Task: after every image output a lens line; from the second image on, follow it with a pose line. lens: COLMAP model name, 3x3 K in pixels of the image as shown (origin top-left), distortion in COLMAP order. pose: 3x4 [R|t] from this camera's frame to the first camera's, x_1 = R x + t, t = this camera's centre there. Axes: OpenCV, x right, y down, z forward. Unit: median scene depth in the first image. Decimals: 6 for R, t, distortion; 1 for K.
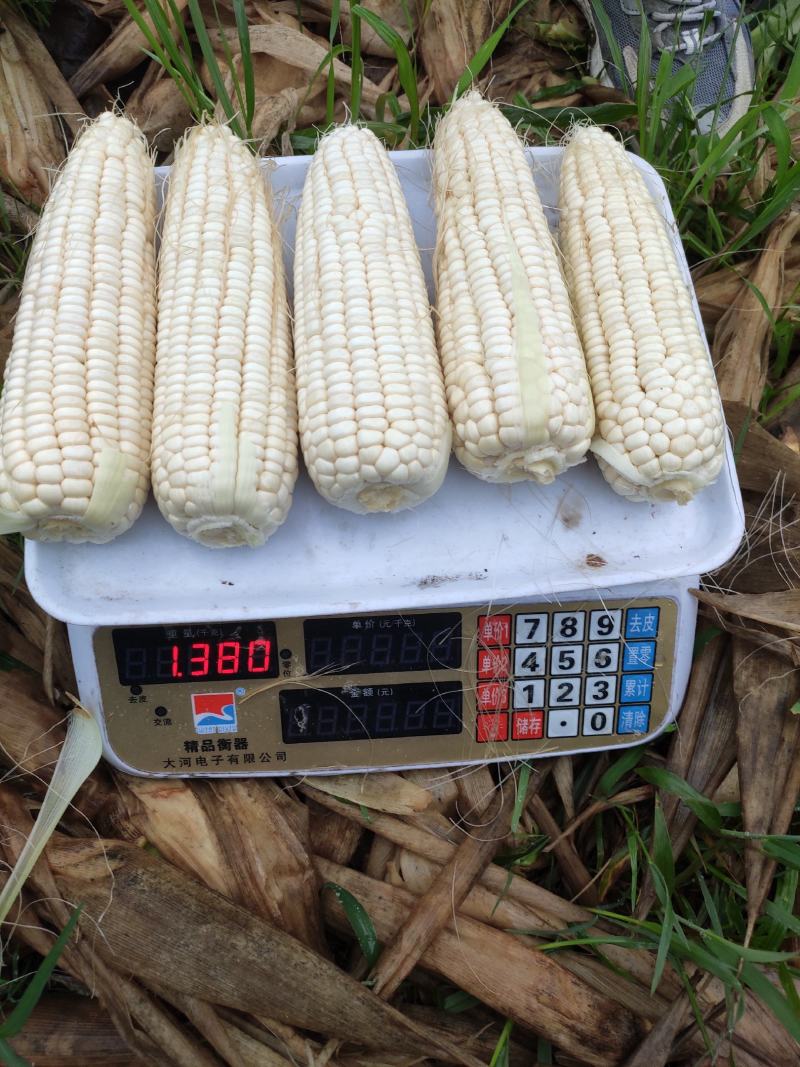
lens RADIAL K [[748.4, 0, 400.0], [0, 748.4, 533.5], [0, 0, 1]] dist [0.021403, -0.009018]
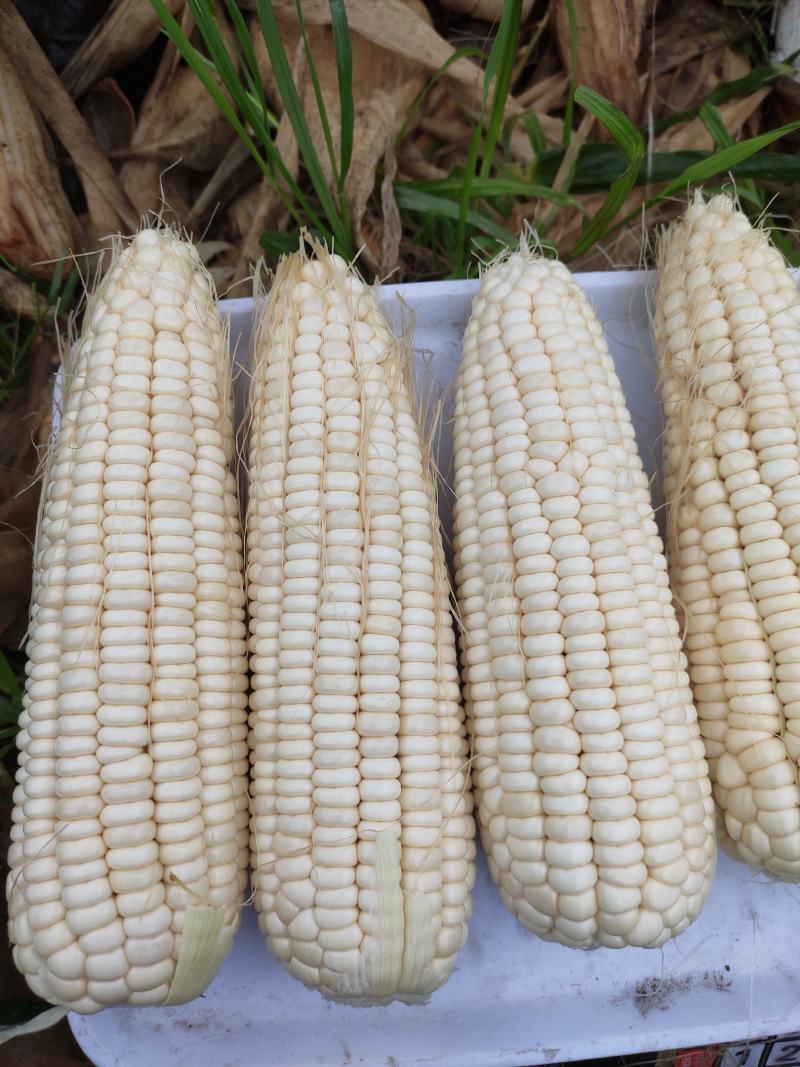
lens RADIAL K [[748.4, 0, 400.0], [0, 748.4, 533.5], [0, 0, 1]] dist [0.021403, -0.009018]
pose [[0.999765, 0.013895, 0.016616, -0.205156], [-0.016272, 0.988132, 0.152744, -0.449085], [-0.014296, -0.152979, 0.988126, 0.376097]]
